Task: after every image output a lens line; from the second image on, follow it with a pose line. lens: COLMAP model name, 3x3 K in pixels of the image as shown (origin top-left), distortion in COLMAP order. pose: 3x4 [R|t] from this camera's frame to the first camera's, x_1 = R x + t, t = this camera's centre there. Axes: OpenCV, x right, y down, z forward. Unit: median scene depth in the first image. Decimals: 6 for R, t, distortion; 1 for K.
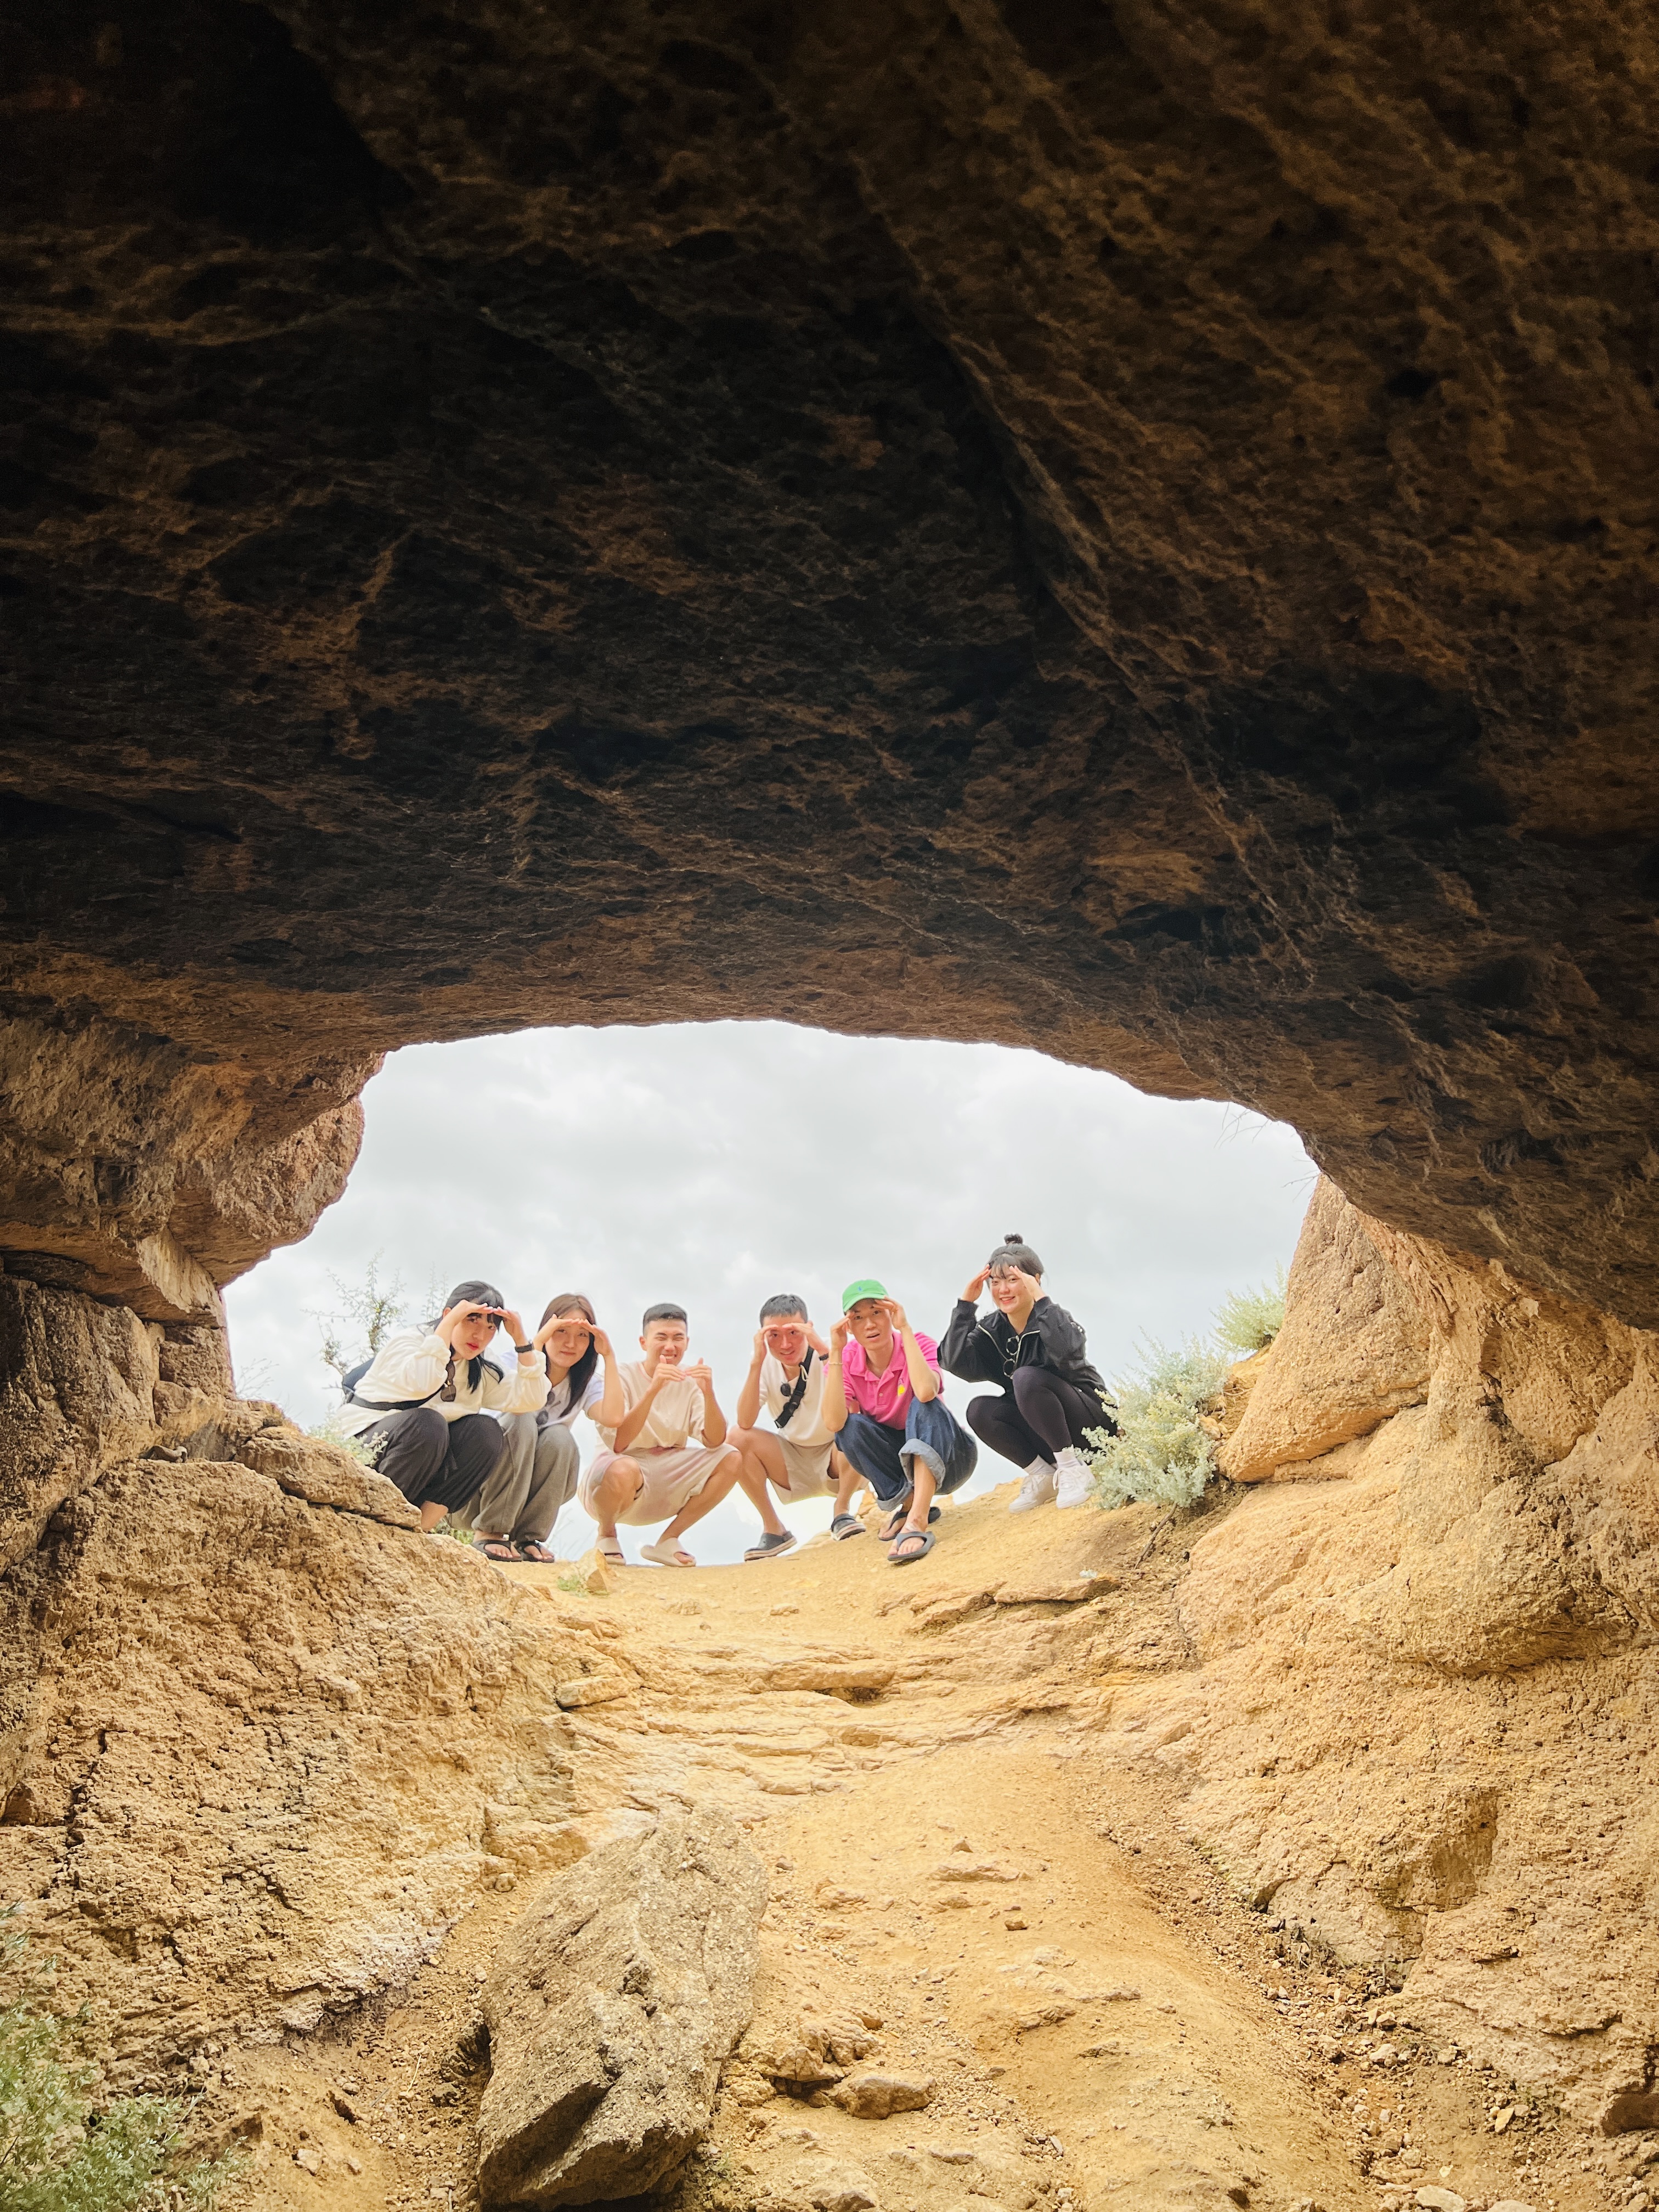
lens RADIAL K [[1974.5, 0, 829.5], [0, 1974.5, 1106.0], [0, 0, 1]] dist [0.055346, -0.075982]
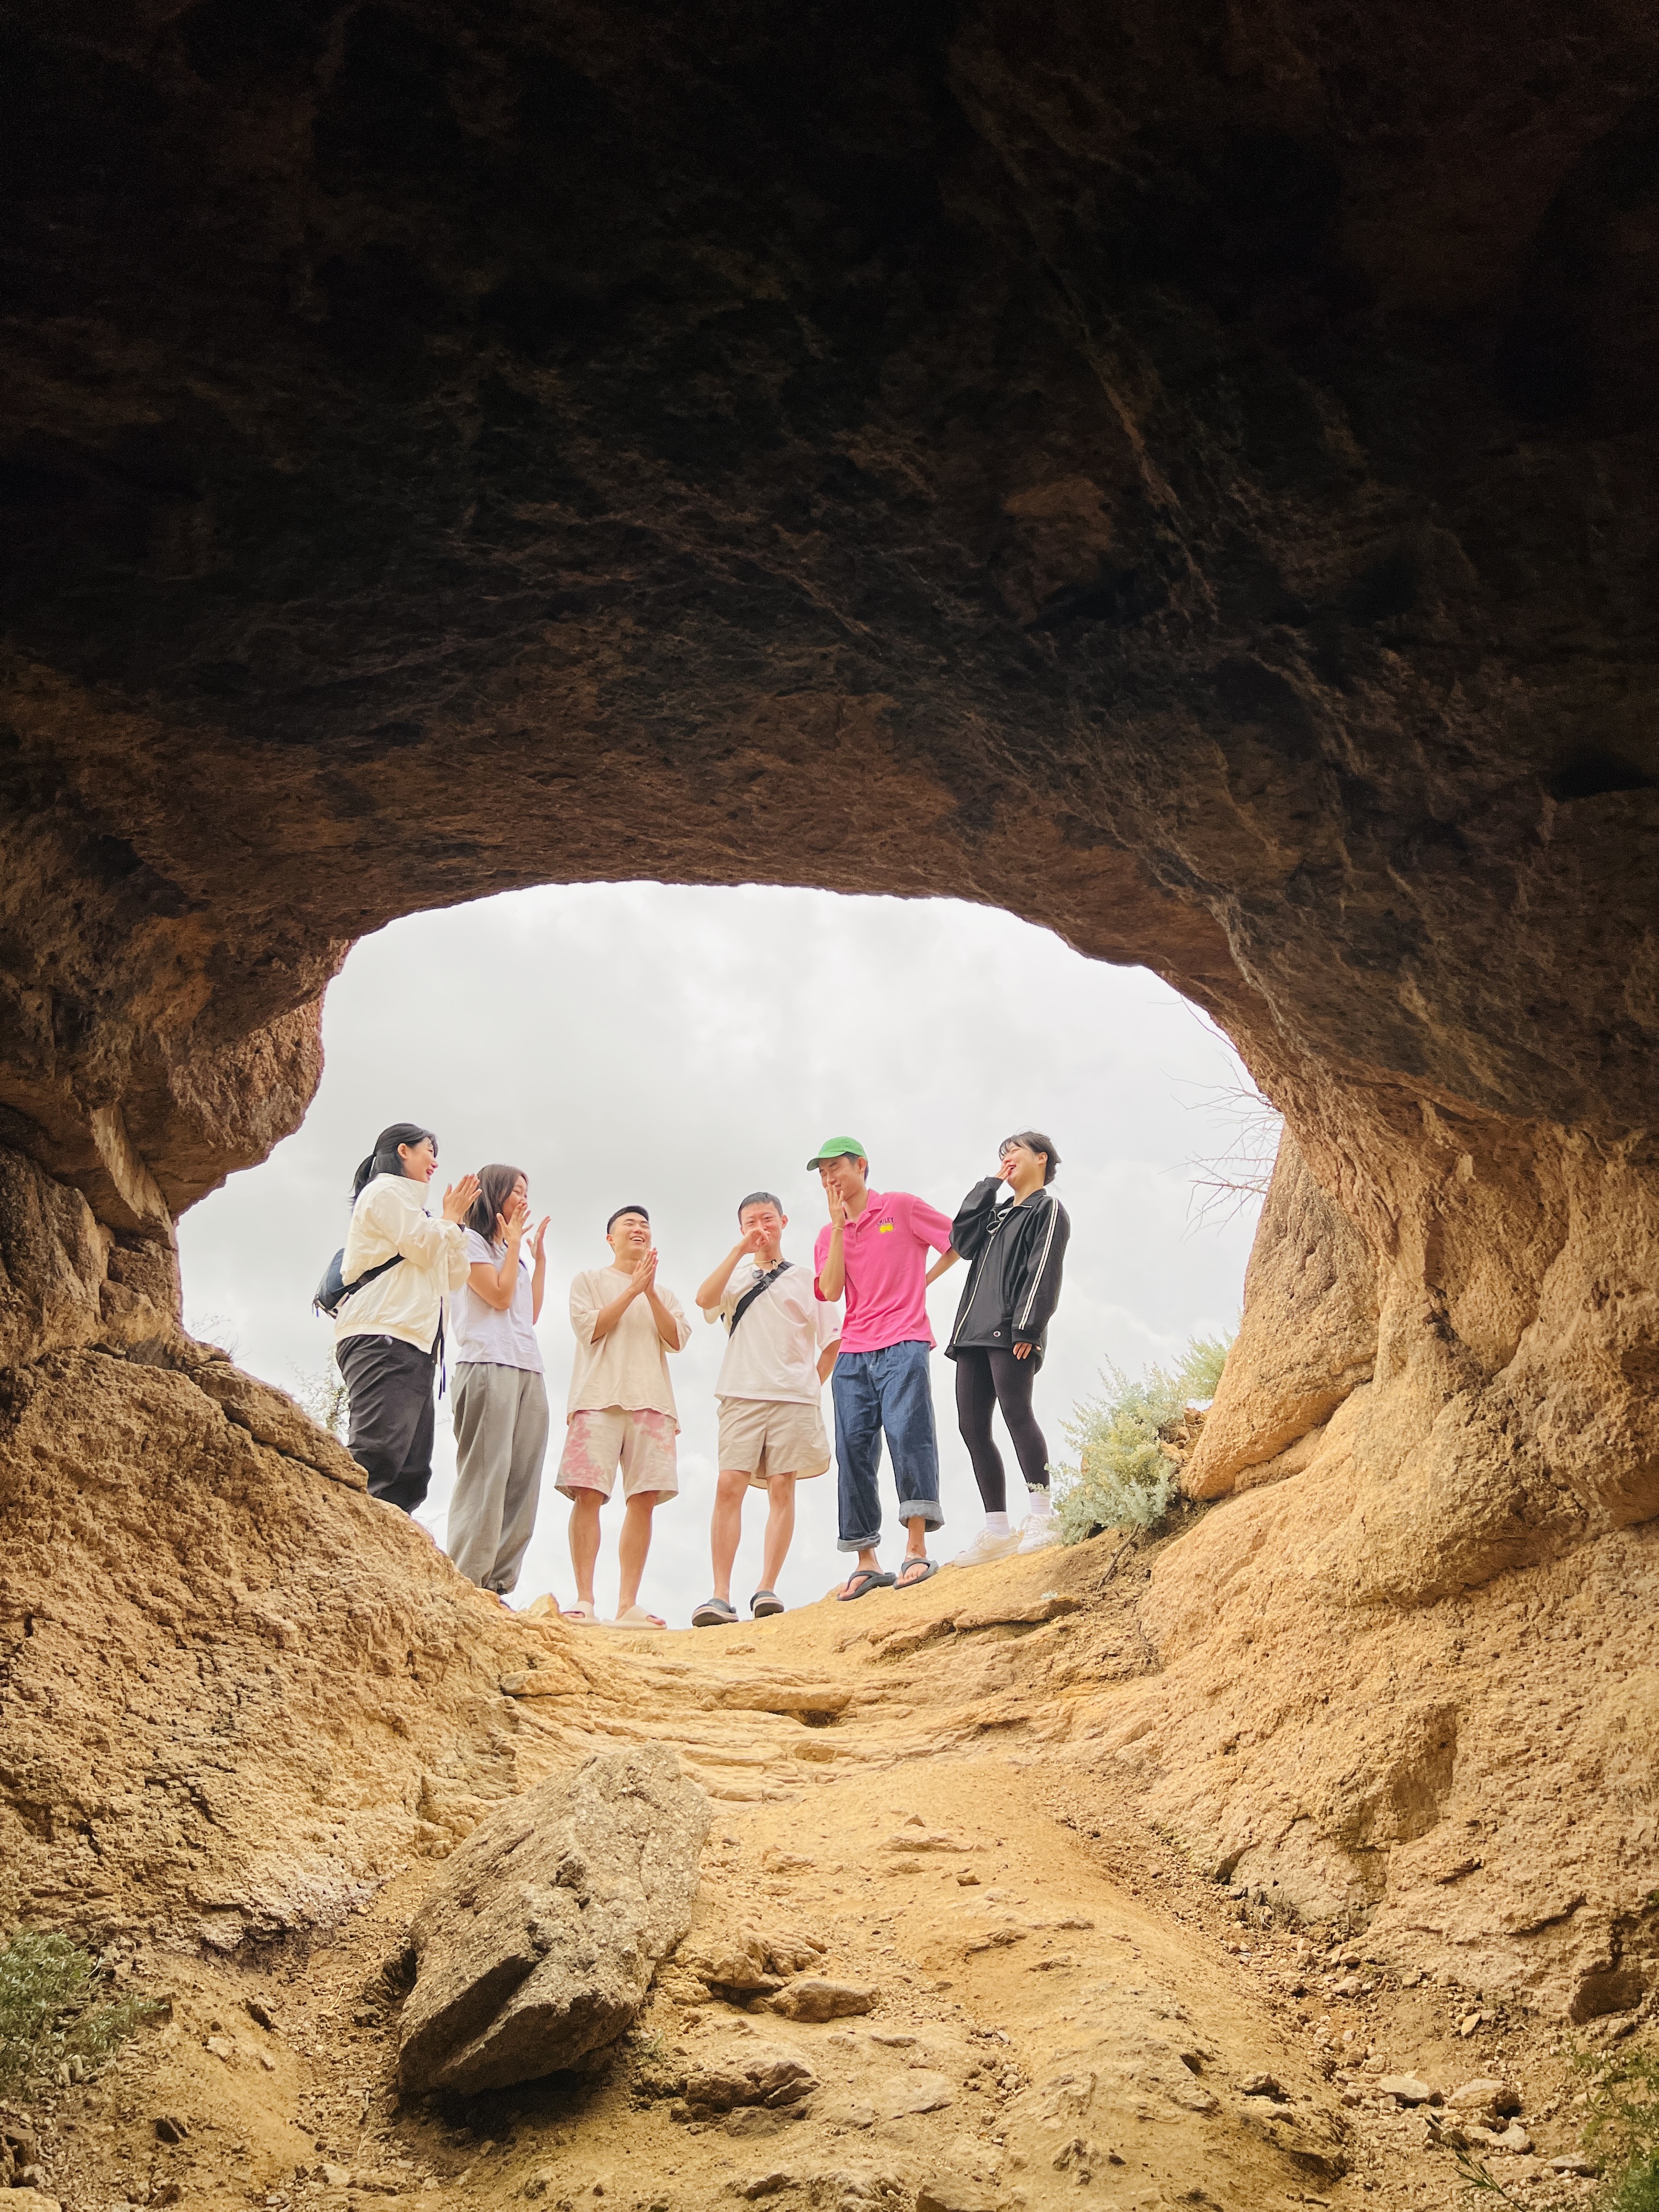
lens RADIAL K [[1974.5, 0, 829.5], [0, 1974.5, 1106.0], [0, 0, 1]] dist [0.055346, -0.075982]
pose [[0.999933, 0.007407, 0.008868, 0.016287], [-0.006200, 0.991606, -0.129151, 0.177611], [-0.009750, 0.129087, 0.991585, -0.005535]]
